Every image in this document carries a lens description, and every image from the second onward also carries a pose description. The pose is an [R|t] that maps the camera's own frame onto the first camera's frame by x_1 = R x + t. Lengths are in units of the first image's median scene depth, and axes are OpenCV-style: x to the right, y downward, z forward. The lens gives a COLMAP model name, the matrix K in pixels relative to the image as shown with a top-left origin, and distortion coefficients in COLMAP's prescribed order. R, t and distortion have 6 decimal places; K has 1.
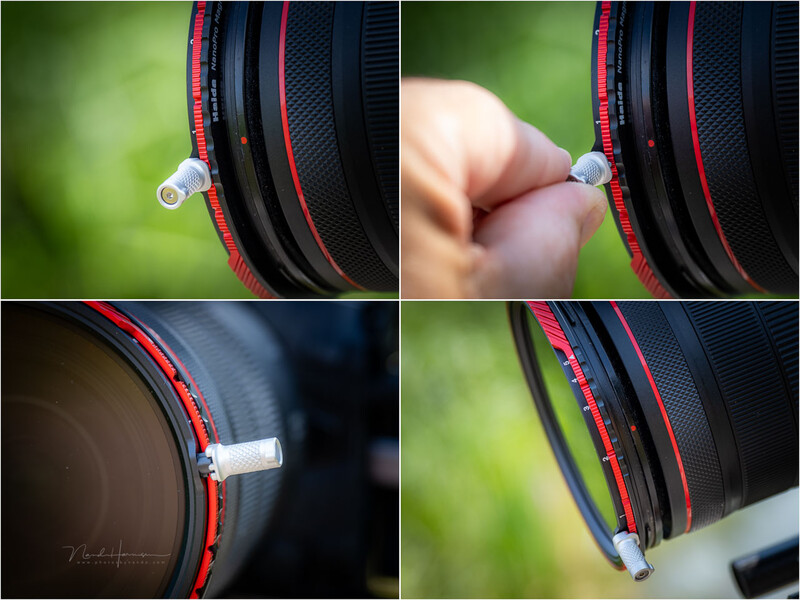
lens RADIAL K [[3276.9, 0, 400.1], [0, 3276.9, 300.0], [0, 0, 1]] dist [0.078523, 0.000000]
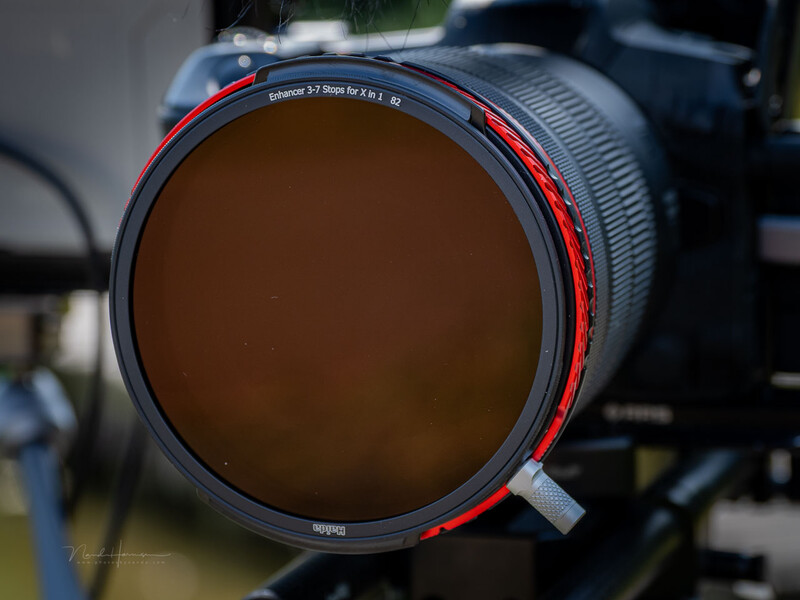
lens RADIAL K [[3069.1, 0, 400.0], [0, 3069.1, 300.0], [0, 0, 1]] dist [-0.320597, 0.000000]
pose [[0.990938, -0.063143, -0.118549, -0.012303], [0.070920, 0.995517, 0.062572, 0.013359], [0.114067, -0.070413, 0.990975, 0.292321]]
